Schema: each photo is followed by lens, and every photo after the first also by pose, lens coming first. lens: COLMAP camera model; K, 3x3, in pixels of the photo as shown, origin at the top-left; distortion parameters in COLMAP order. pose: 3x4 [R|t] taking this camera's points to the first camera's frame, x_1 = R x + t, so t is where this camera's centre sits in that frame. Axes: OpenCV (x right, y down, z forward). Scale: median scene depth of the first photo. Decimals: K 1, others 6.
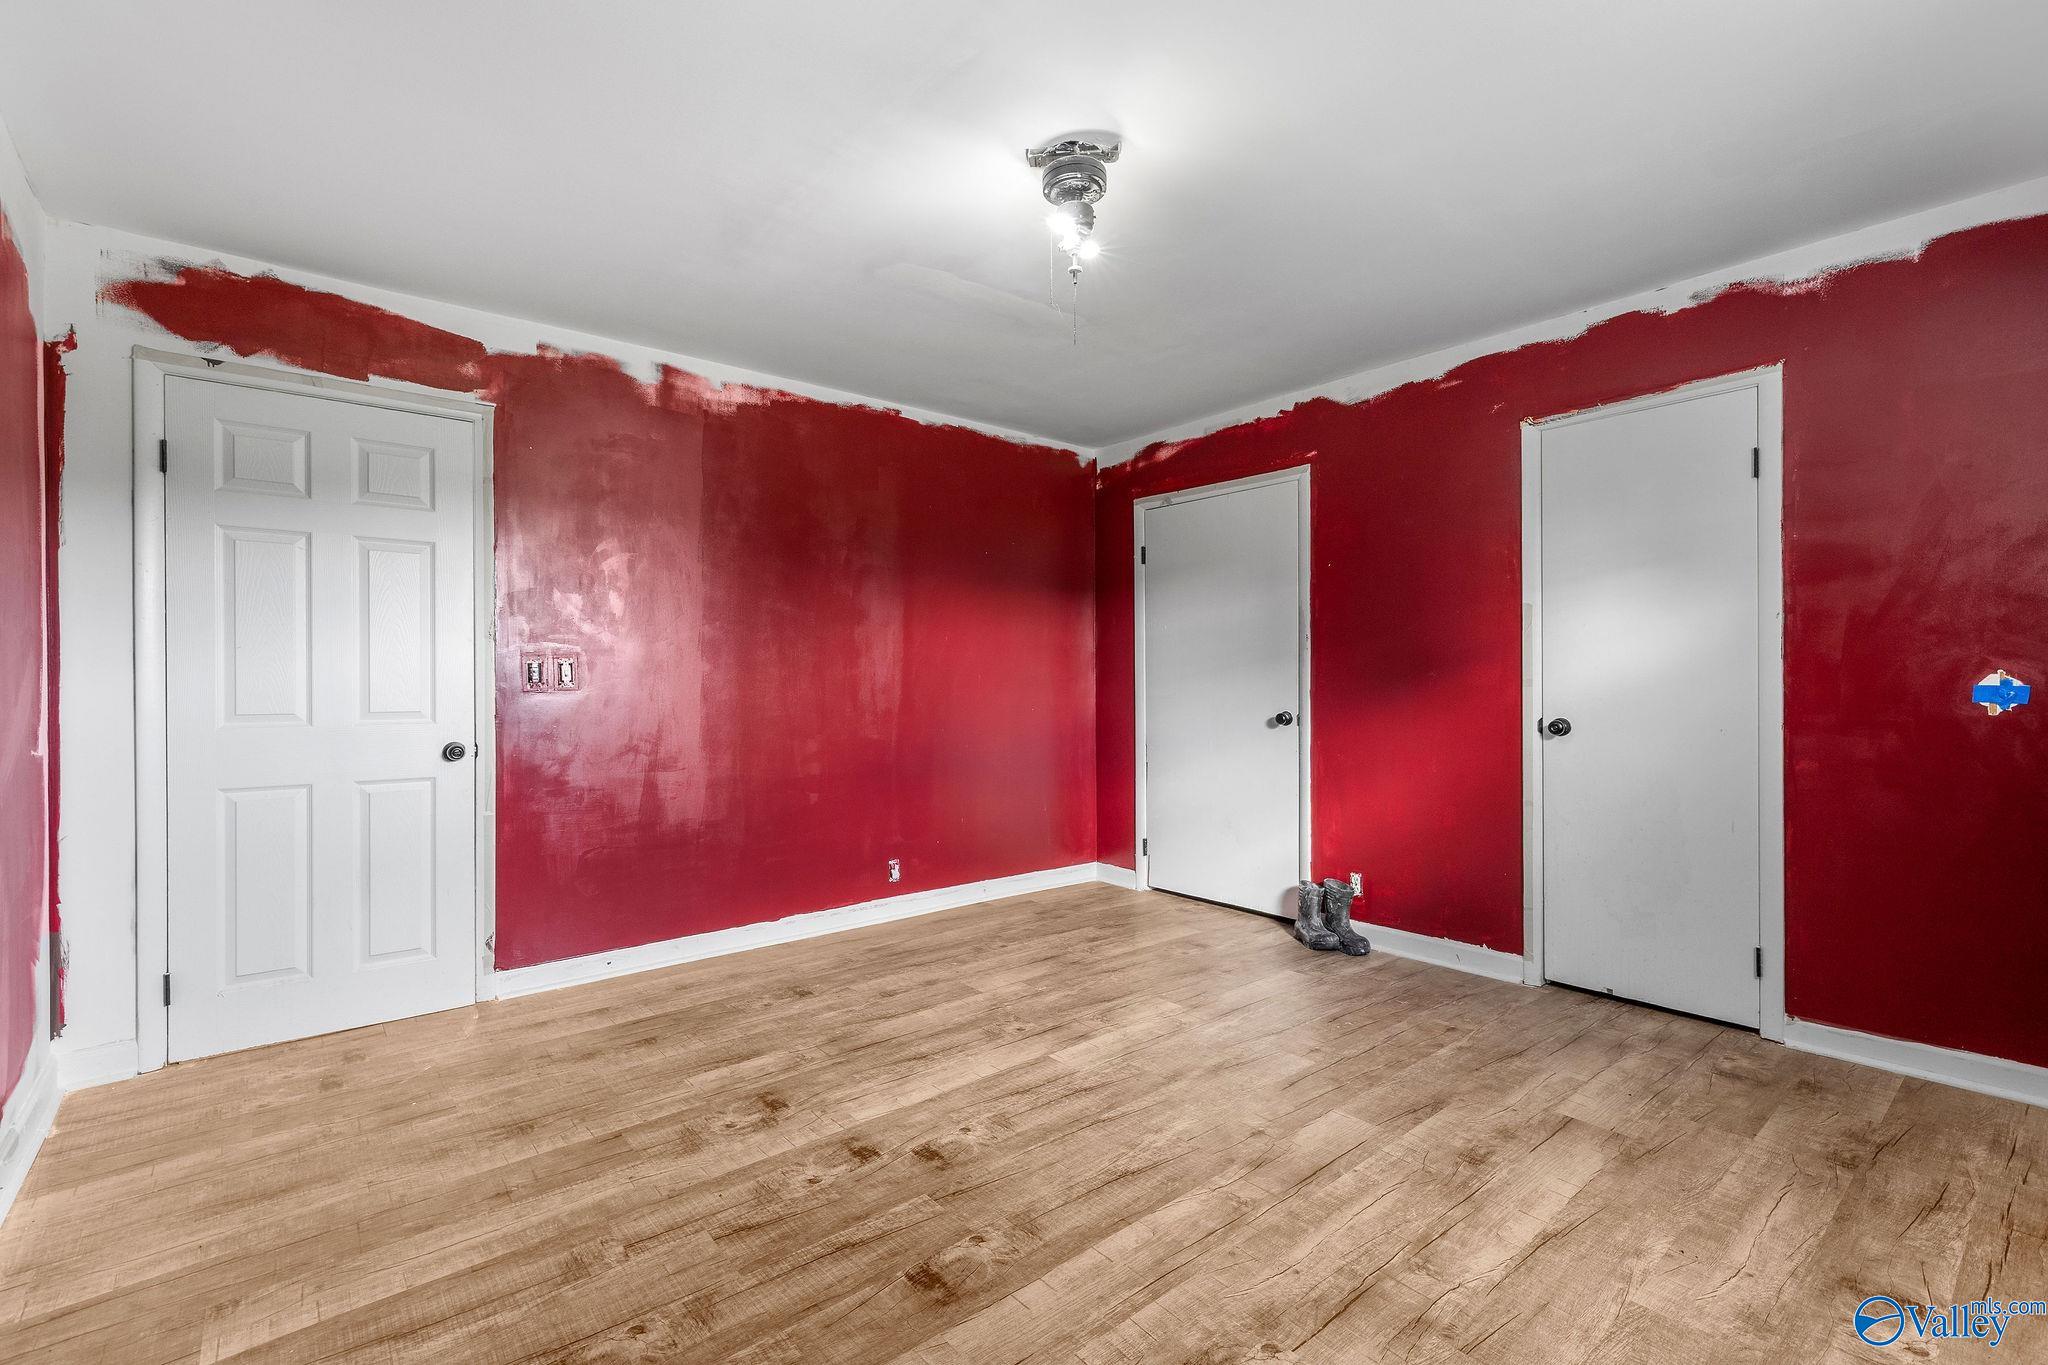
lens RADIAL K [[881.6, 0, 1027.6], [0, 881.6, 690.6], [0, 0, 1]] dist [0.002834, 0.000010]
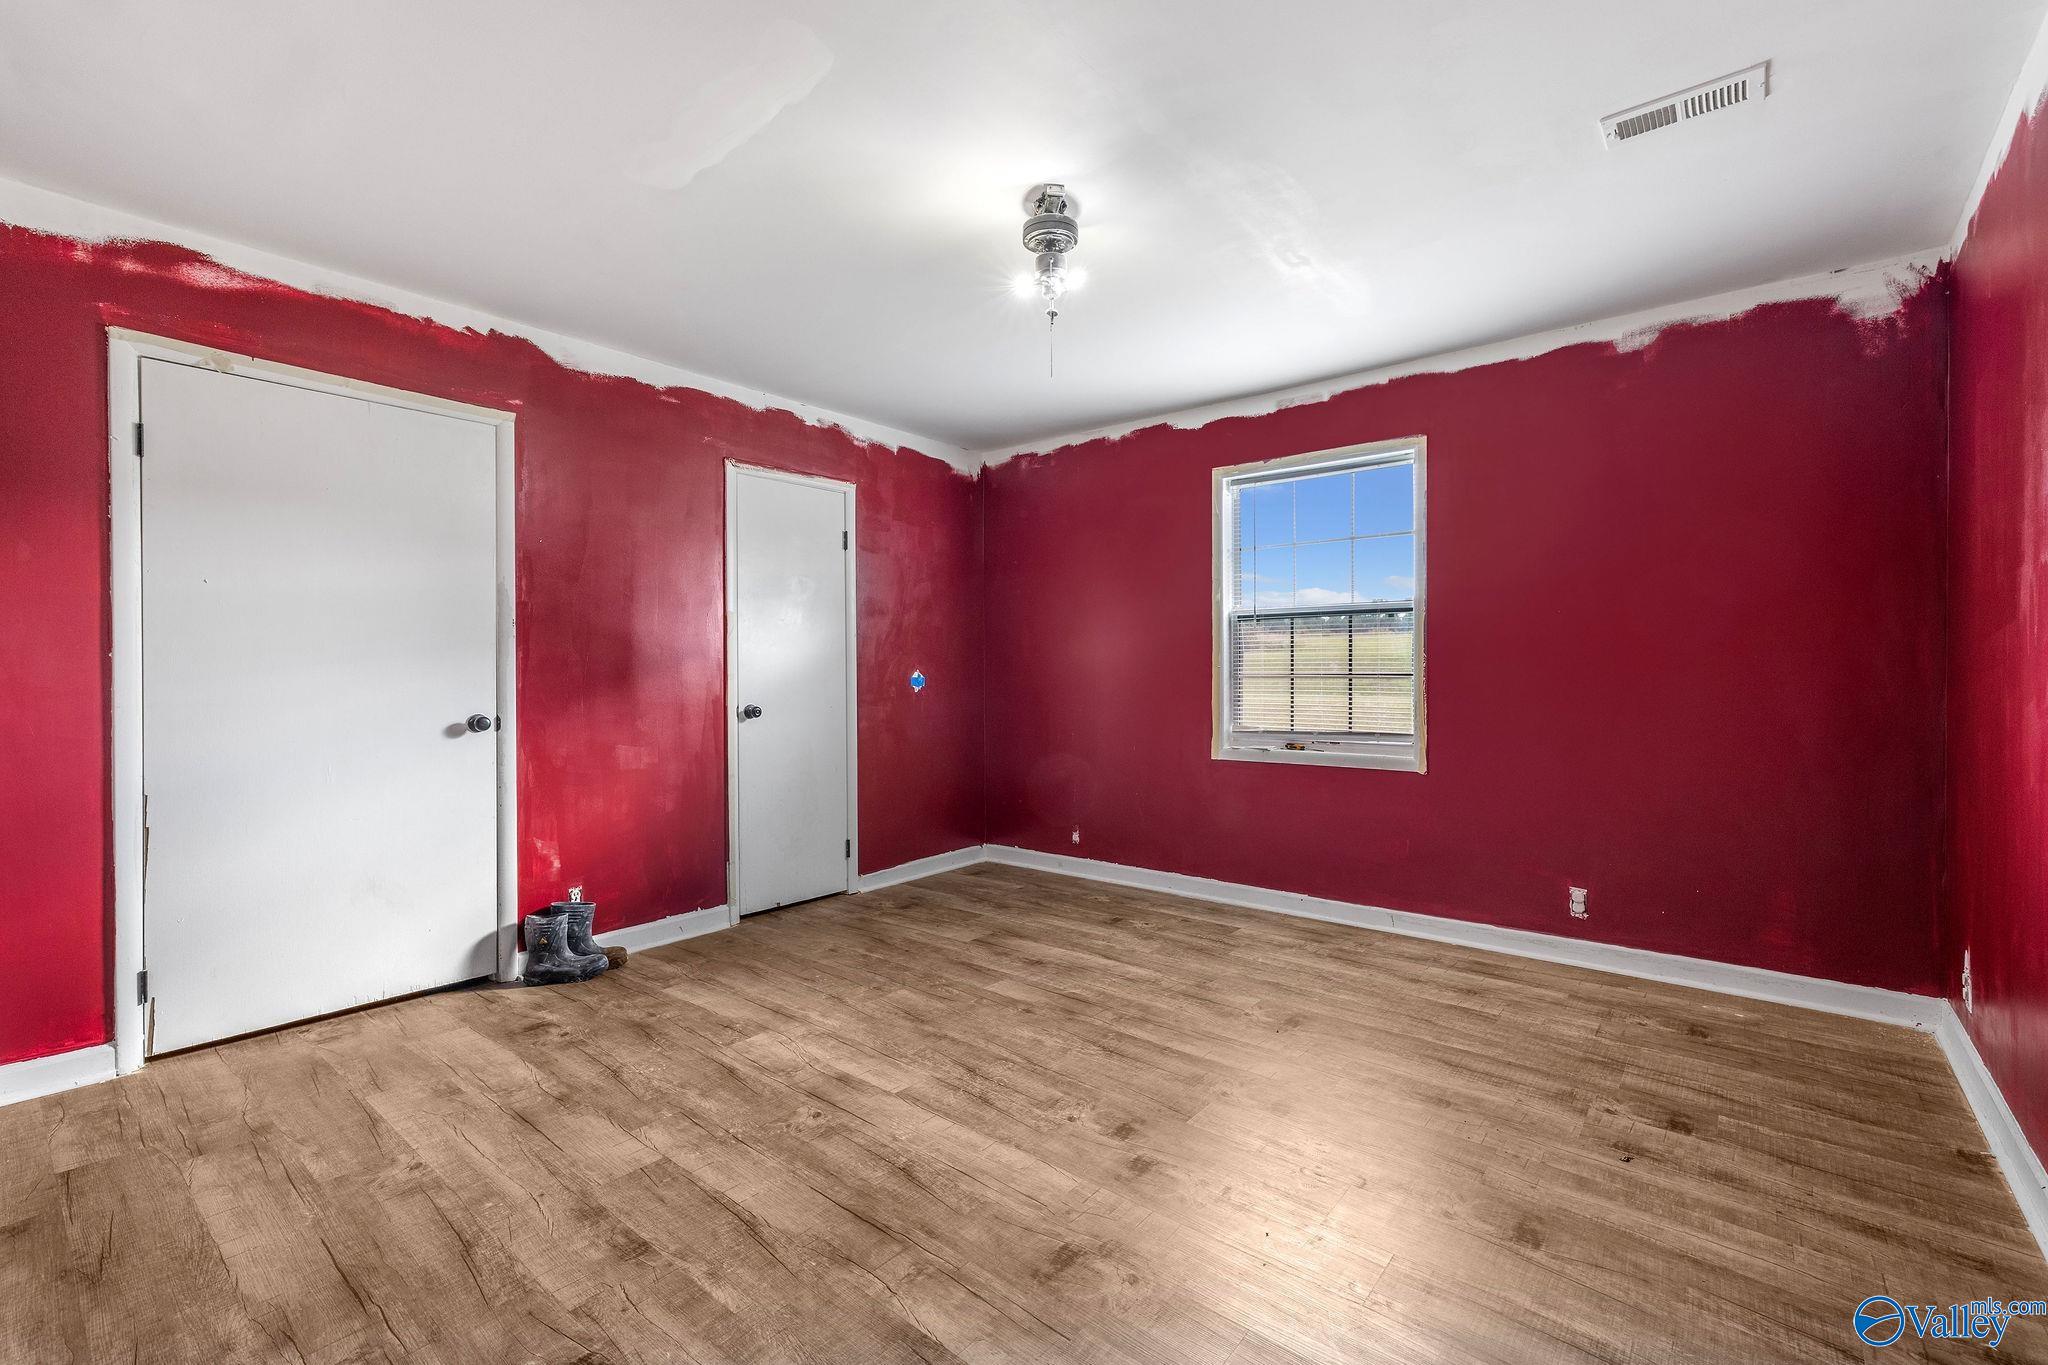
lens RADIAL K [[884.8, 0, 1024.0], [0, 884.8, 682.5], [0, 0, 1]] dist [-0.001127, -0.000028]
pose [[-0.175032, -0.004627, 0.984552, -0.784745], [0.014463, 0.999869, 0.007270, -0.004539], [-0.984456, 0.015512, -0.174942, 0.914802]]
